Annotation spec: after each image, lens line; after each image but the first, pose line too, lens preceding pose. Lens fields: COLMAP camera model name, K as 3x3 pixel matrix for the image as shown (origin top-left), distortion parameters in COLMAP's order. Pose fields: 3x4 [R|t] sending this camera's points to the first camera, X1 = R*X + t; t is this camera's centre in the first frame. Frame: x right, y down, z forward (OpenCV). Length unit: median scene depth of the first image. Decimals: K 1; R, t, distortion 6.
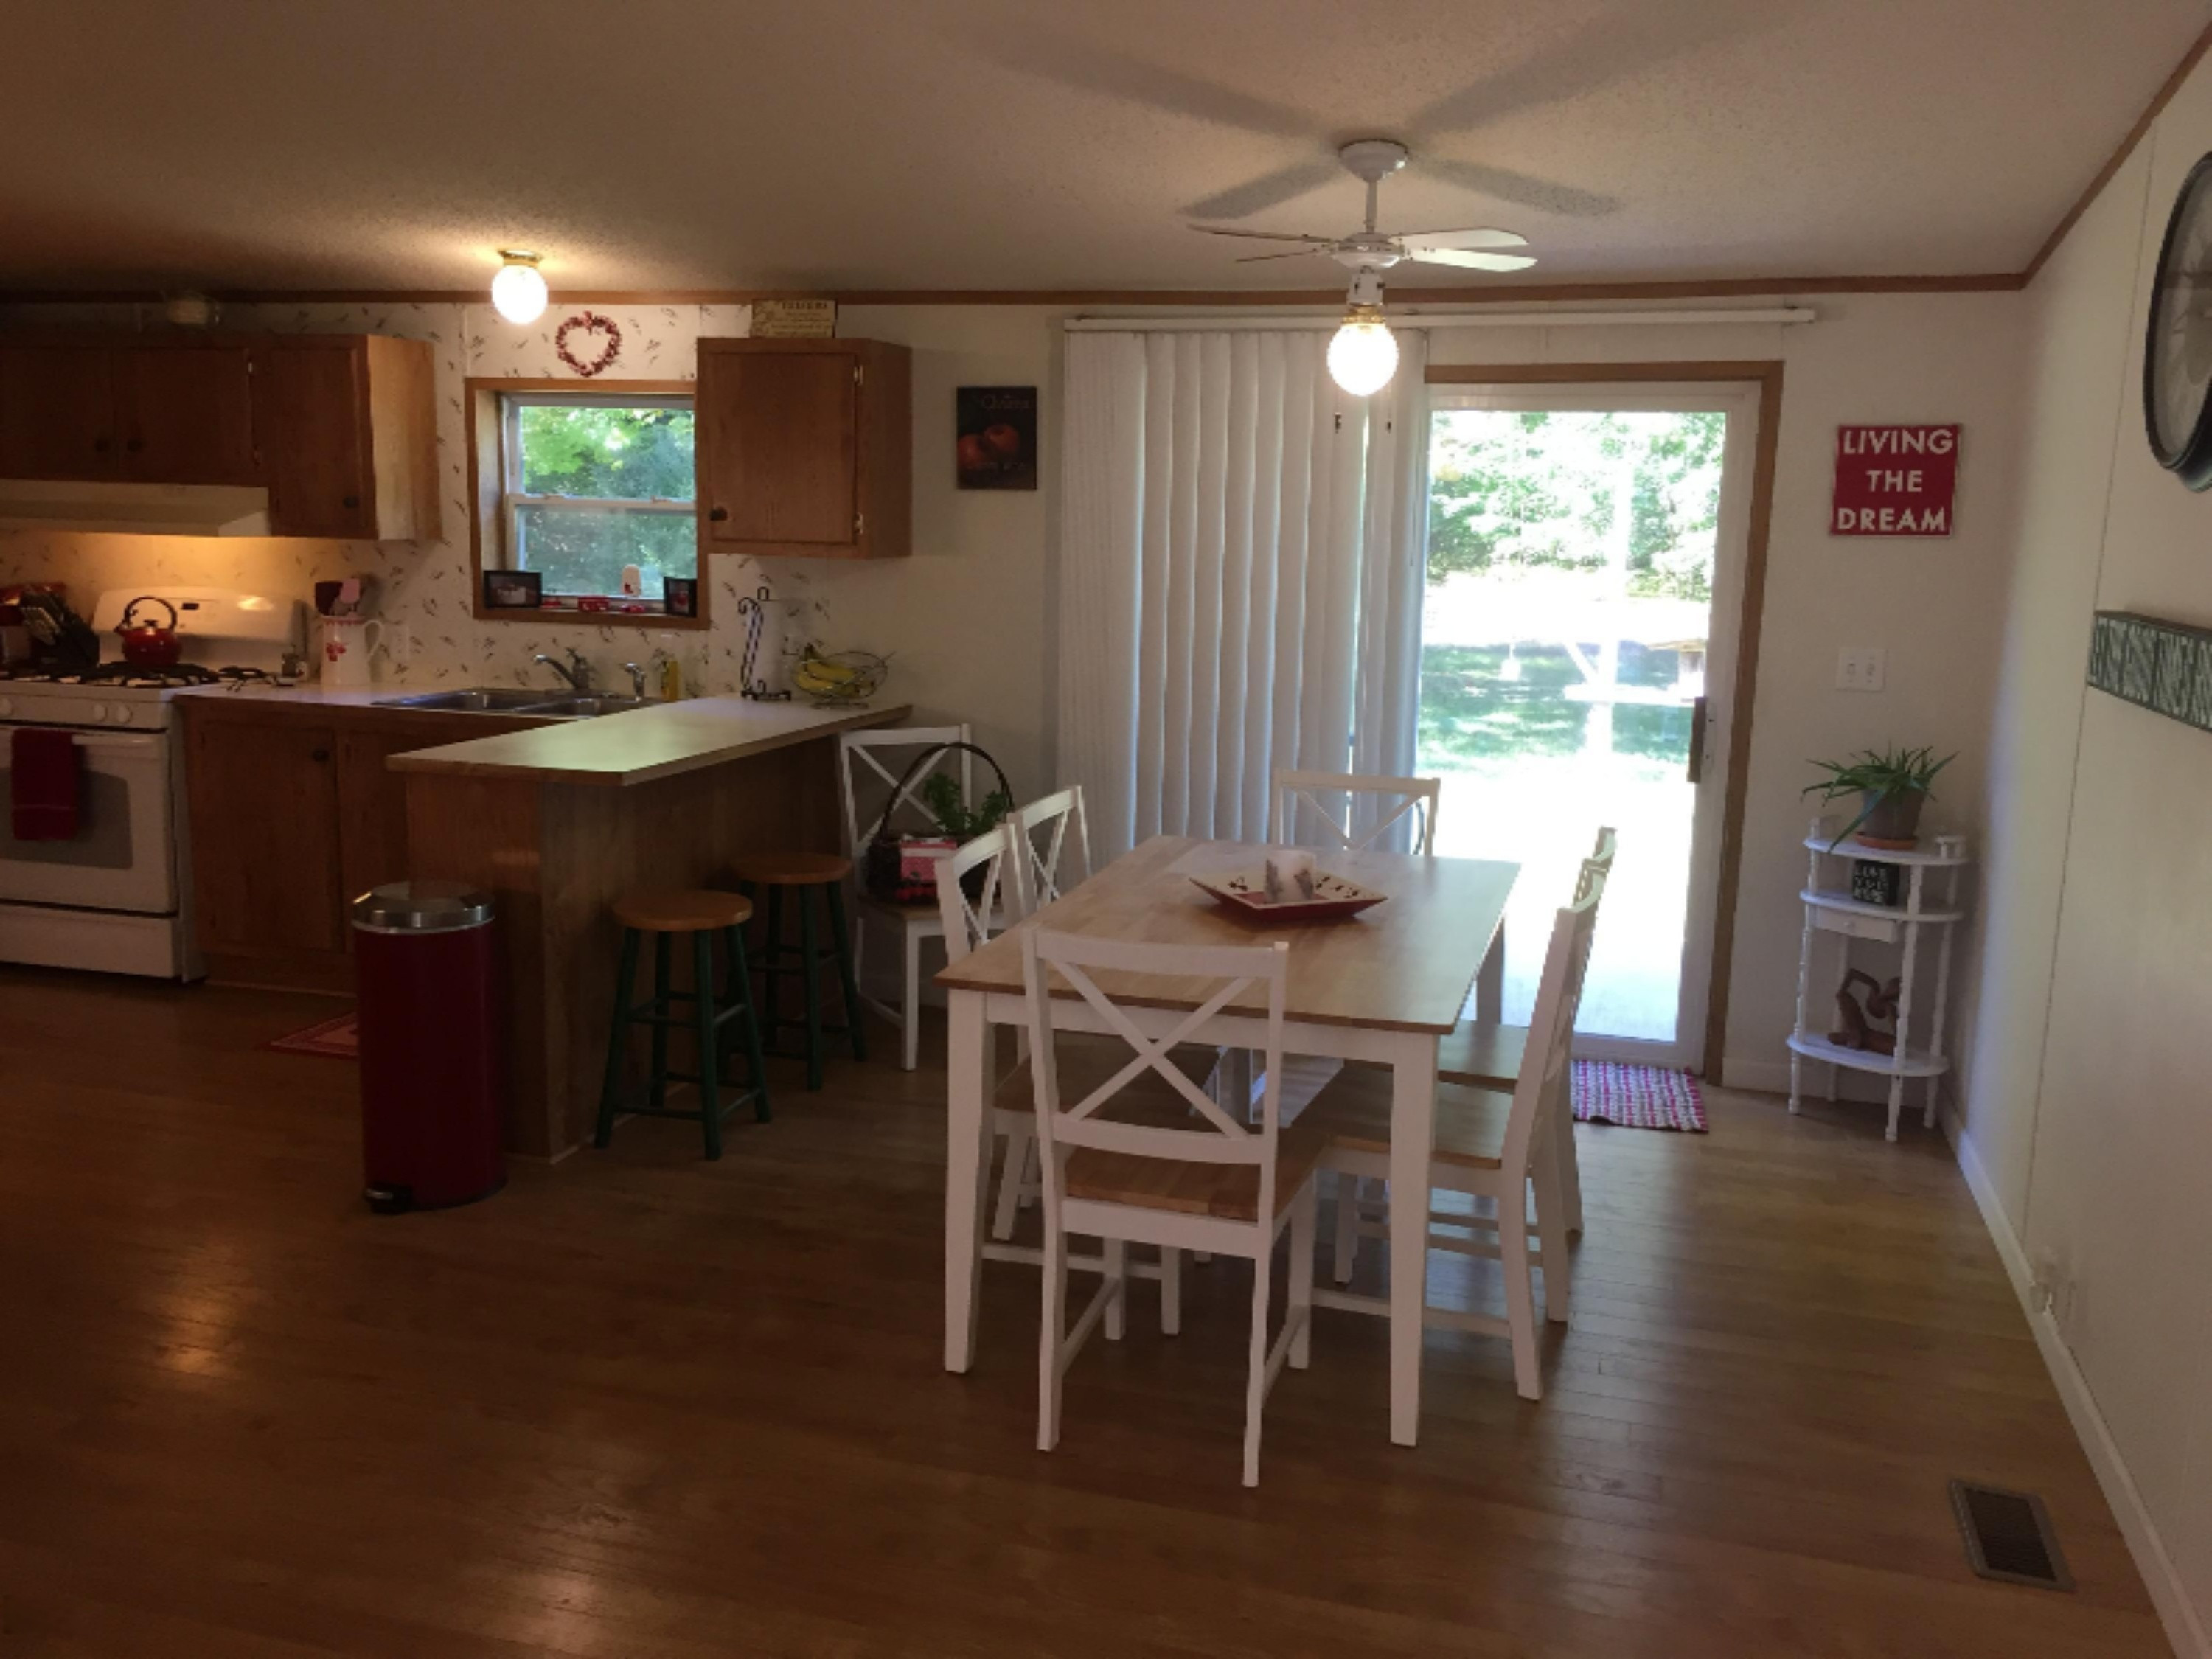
lens RADIAL K [[1883.5, 0, 1106.0], [0, 1883.5, 829.5], [0, 0, 1]] dist [0.097284, -0.097504]
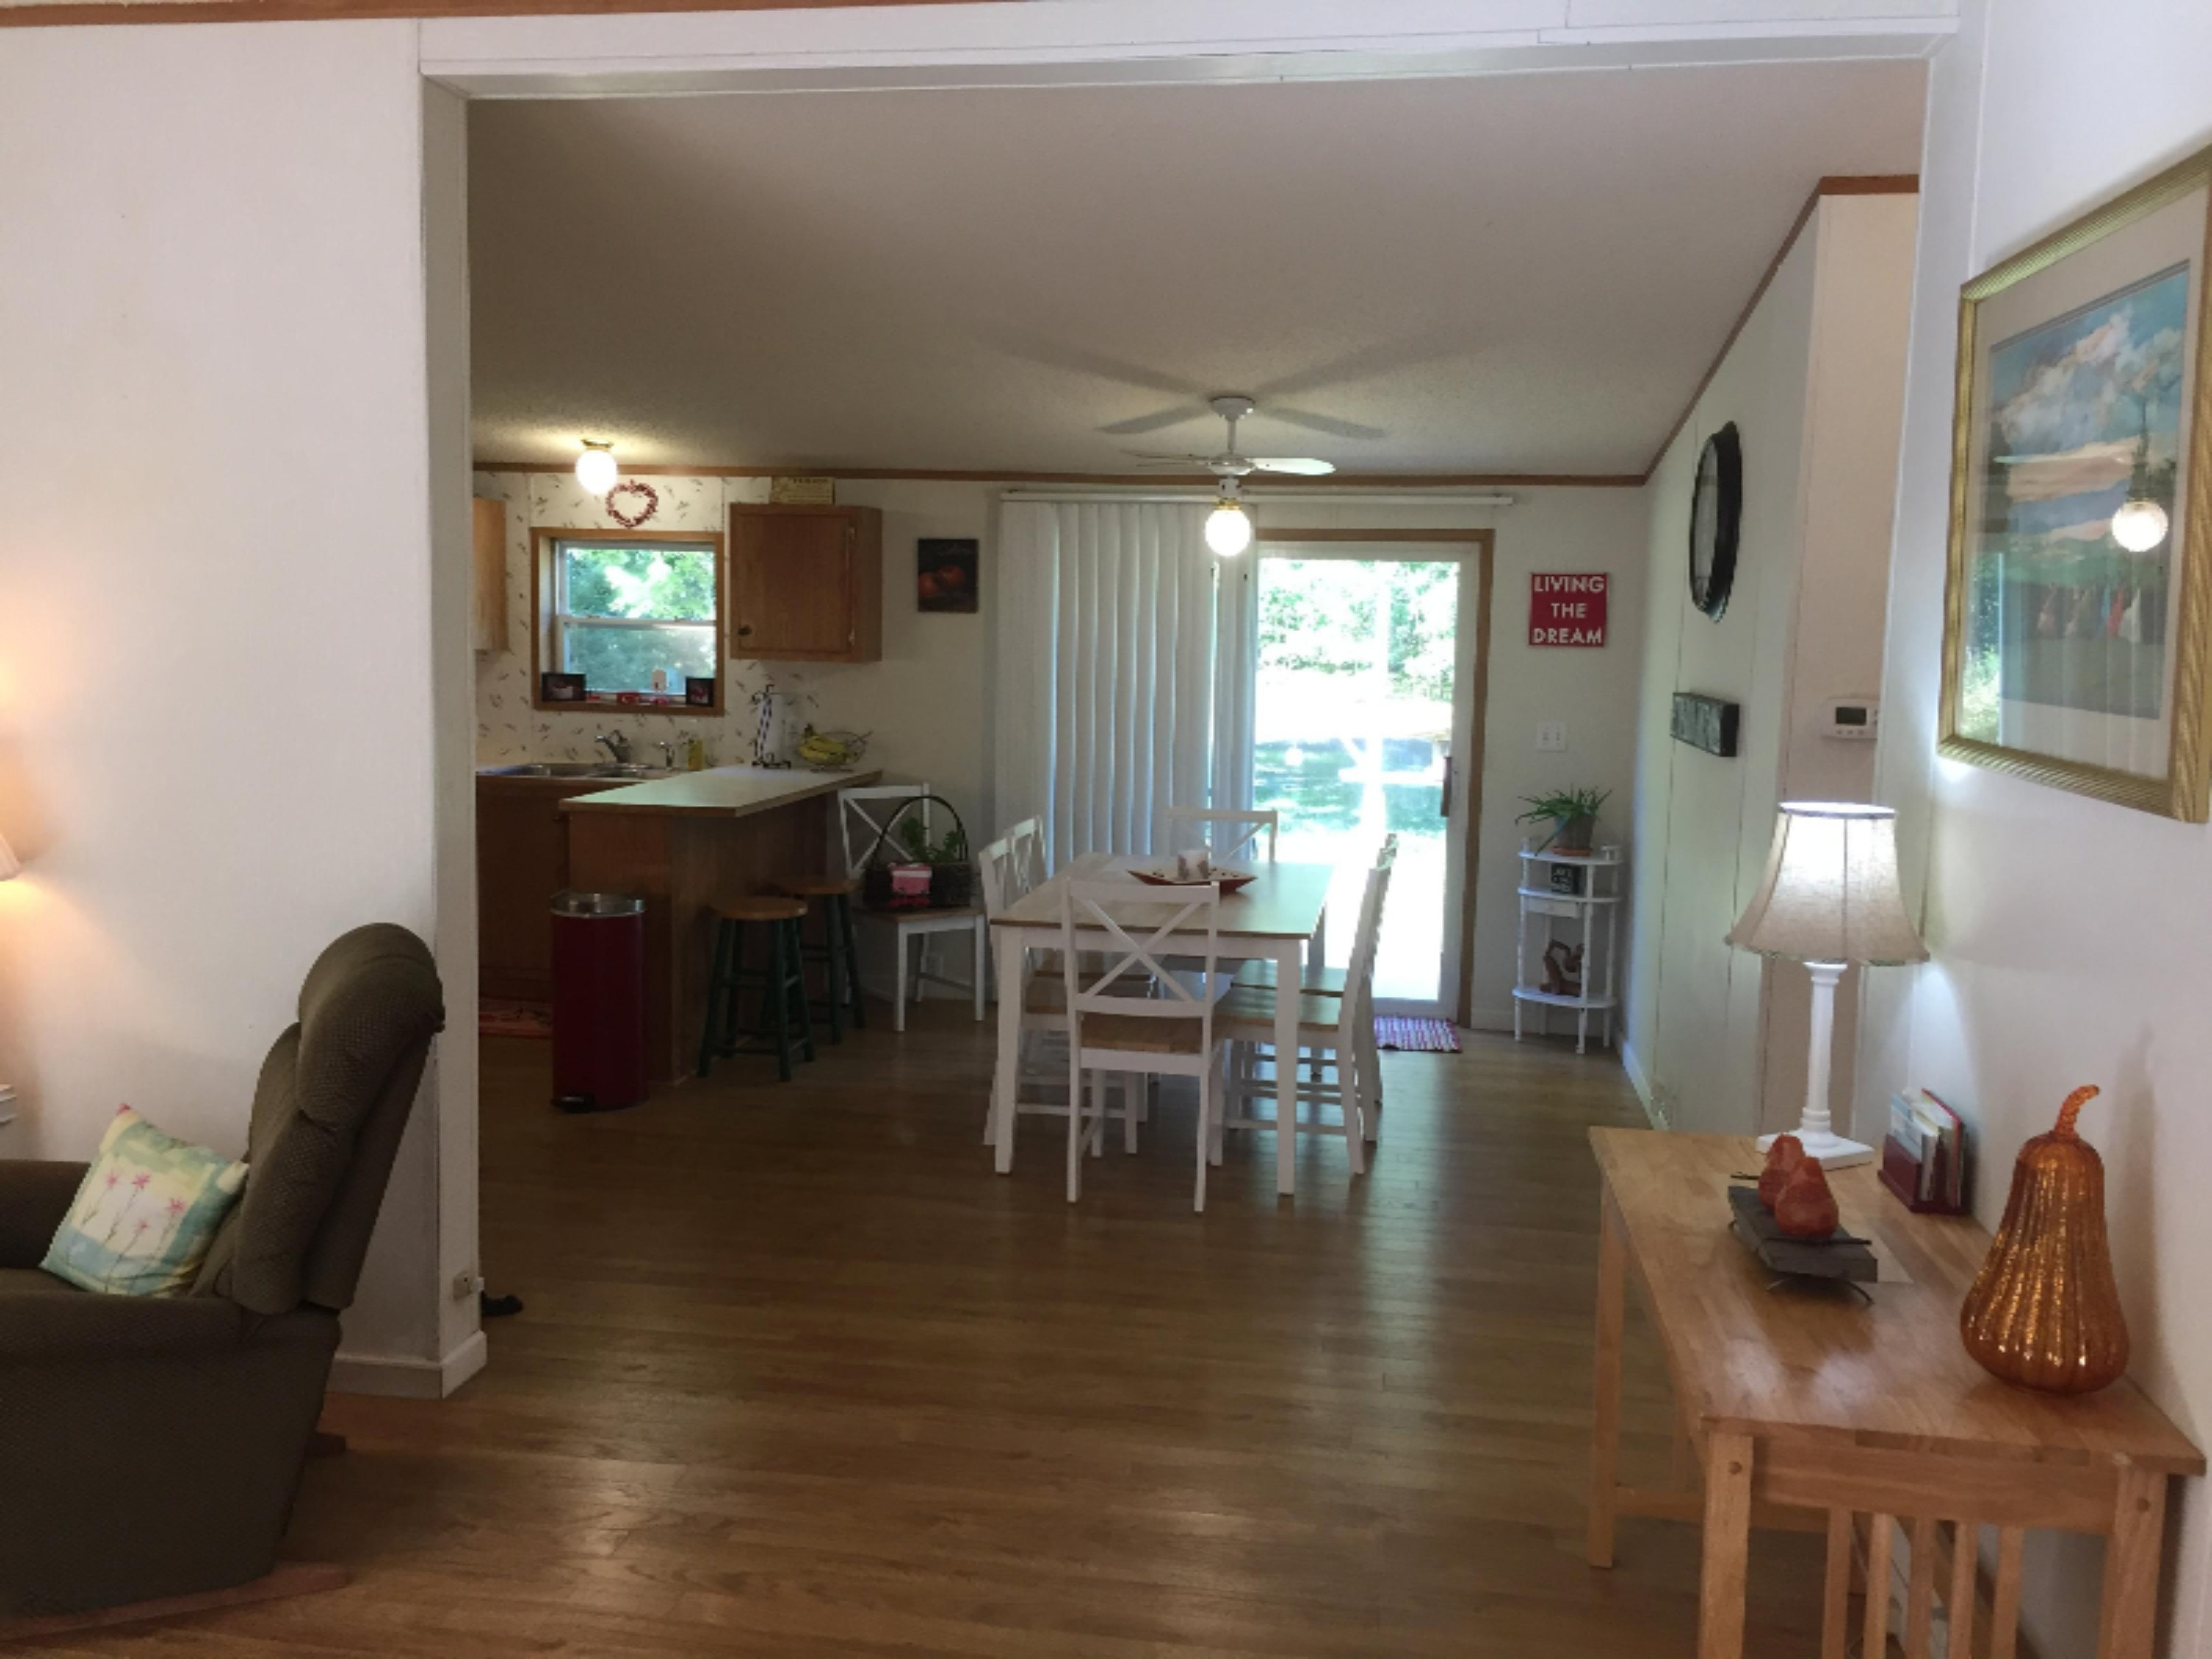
lens RADIAL K [[1883.5, 0, 1106.0], [0, 1883.5, 829.5], [0, 0, 1]] dist [0.097284, -0.097504]
pose [[0.992601, -0.013425, 0.120677, -0.115938], [0.020011, 0.998365, -0.053535, 0.055474], [-0.119761, 0.055554, 0.991247, -0.378485]]
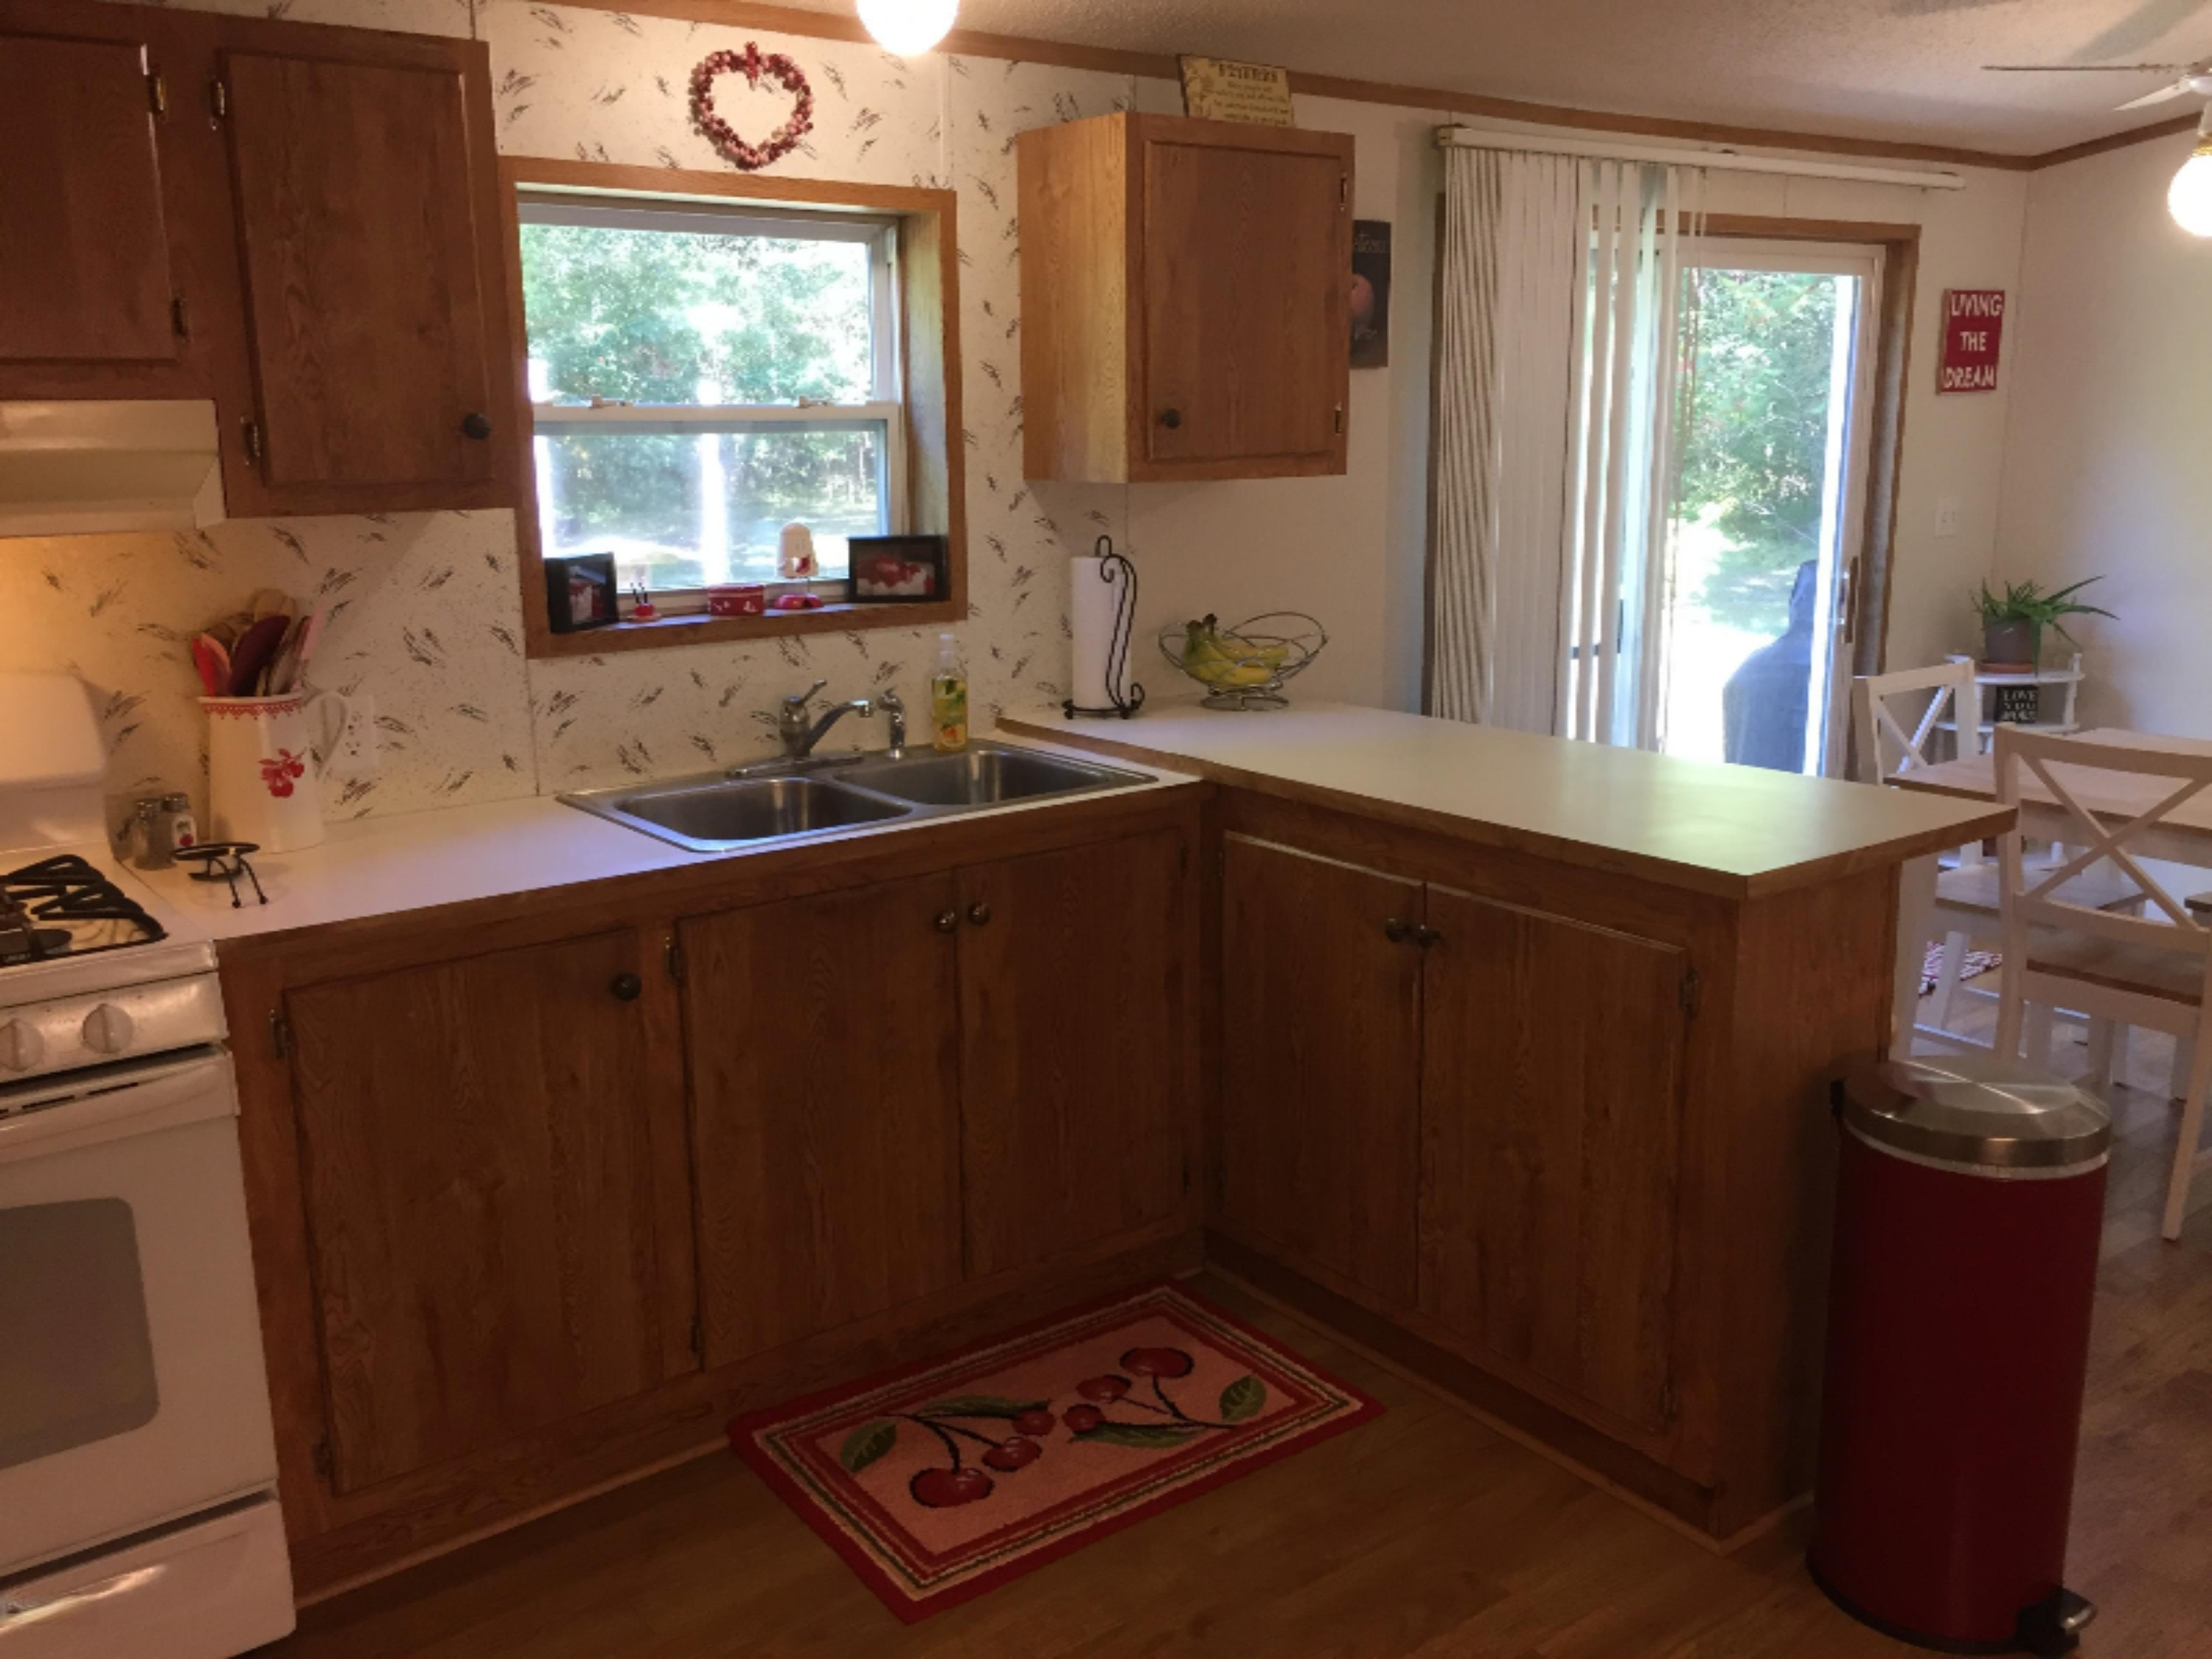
lens RADIAL K [[1883.5, 0, 1106.0], [0, 1883.5, 829.5], [0, 0, 1]] dist [0.097284, -0.097504]
pose [[0.593401, -0.204709, 0.778440, -0.731697], [0.164070, 0.977576, 0.132007, -0.124069], [-0.788008, 0.049385, 0.613682, 0.668538]]
